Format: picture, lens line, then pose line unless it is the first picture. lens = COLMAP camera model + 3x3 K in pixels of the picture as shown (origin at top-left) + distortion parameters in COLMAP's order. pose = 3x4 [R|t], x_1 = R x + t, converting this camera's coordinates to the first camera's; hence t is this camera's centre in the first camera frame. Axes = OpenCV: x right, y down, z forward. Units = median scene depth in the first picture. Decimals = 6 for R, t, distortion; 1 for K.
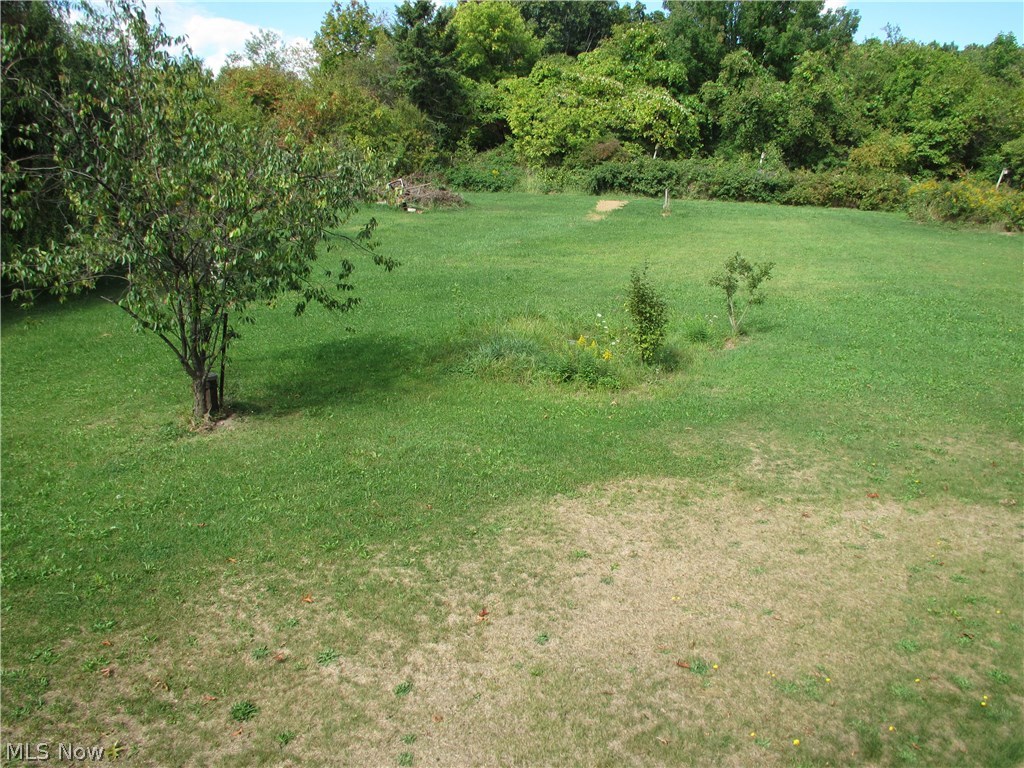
lens RADIAL K [[848.2, 0, 517.9], [0, 848.2, 380.5], [0, 0, 1]] dist [-0.011558, -0.017697]
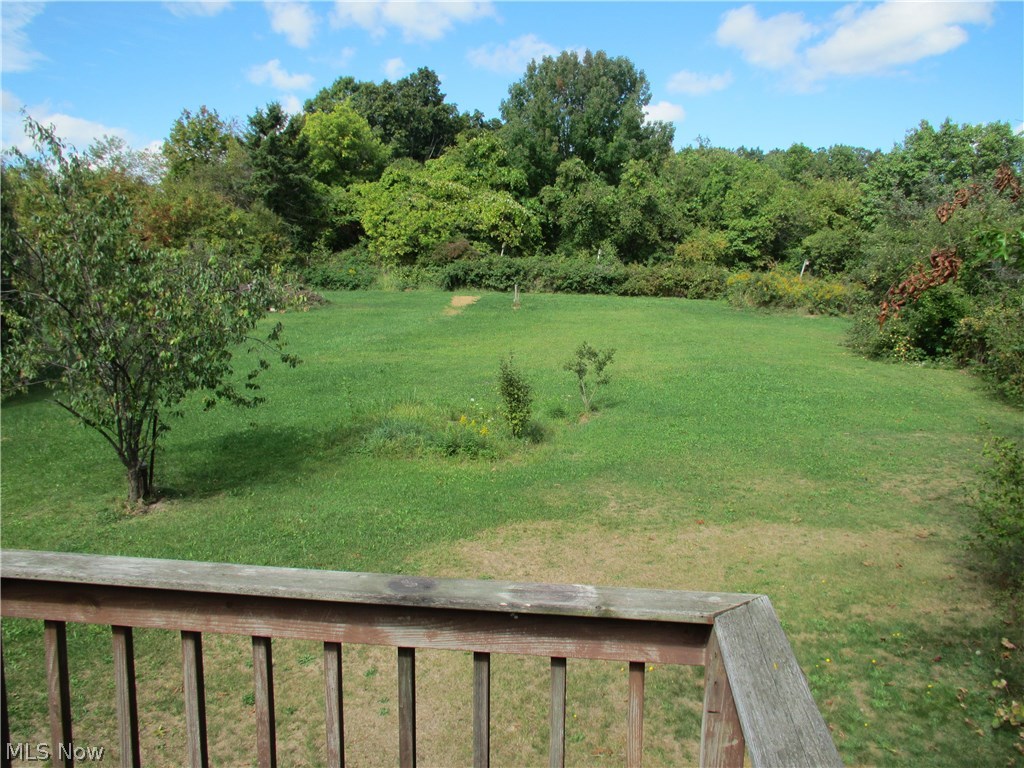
lens RADIAL K [[848.2, 0, 509.8], [0, 848.2, 389.9], [0, 0, 1]] dist [-0.011558, -0.017697]
pose [[0.985625, -0.041560, 0.163754, -0.031302], [0.057081, 0.994191, -0.091242, 0.013757], [-0.159011, 0.099278, 0.982273, -0.106212]]
